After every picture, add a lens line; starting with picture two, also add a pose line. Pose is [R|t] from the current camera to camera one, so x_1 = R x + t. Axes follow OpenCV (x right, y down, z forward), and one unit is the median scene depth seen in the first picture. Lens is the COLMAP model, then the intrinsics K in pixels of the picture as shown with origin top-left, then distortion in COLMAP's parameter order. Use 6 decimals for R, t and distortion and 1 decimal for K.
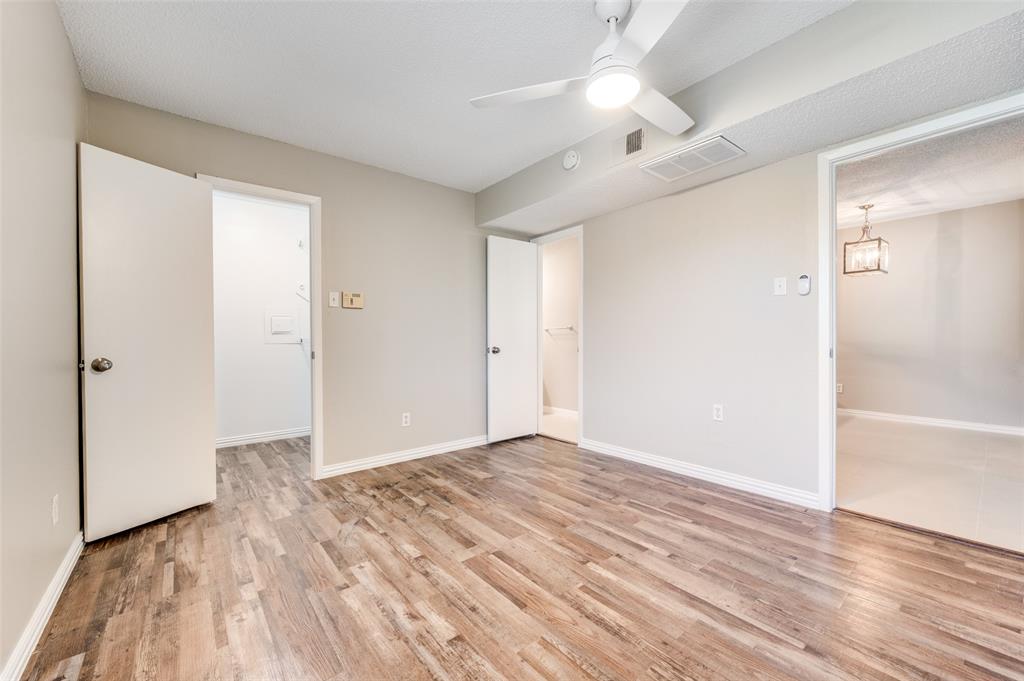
lens RADIAL K [[414.4, 0, 515.6], [0, 414.4, 346.3], [0, 0, 1]] dist [0.002777, 0.000450]
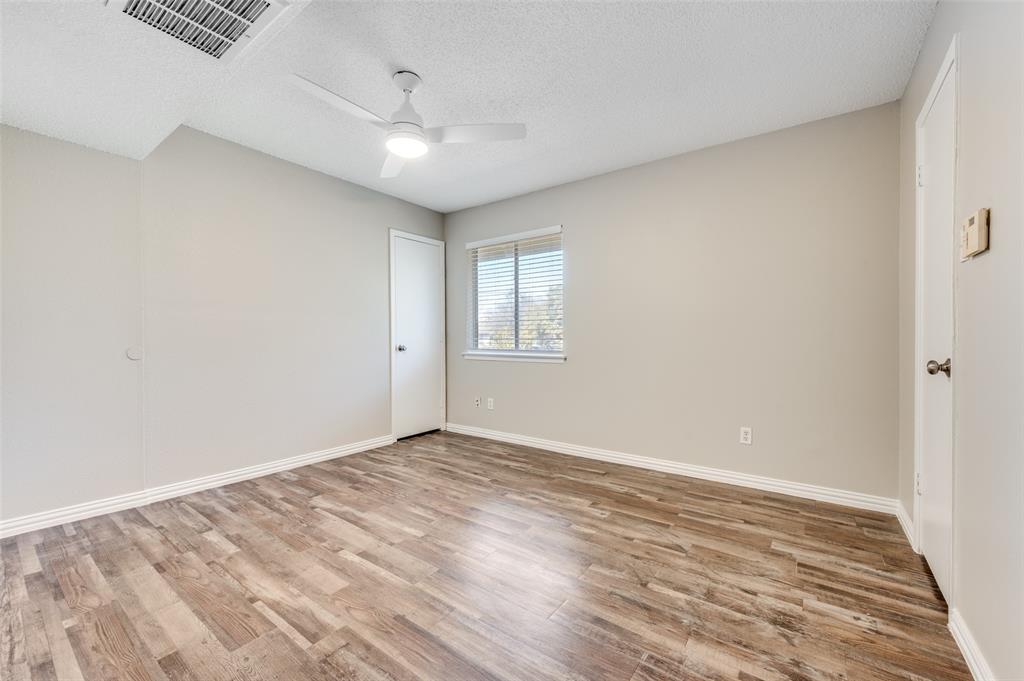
lens RADIAL K [[414.4, 0, 511.0], [0, 414.4, 338.3], [0, 0, 1]] dist [0.002777, 0.000450]
pose [[-0.971692, 0.011751, -0.235960, 0.180334], [0.007911, 0.999821, 0.017214, -0.035296], [0.236119, 0.014860, -0.971610, 1.922884]]
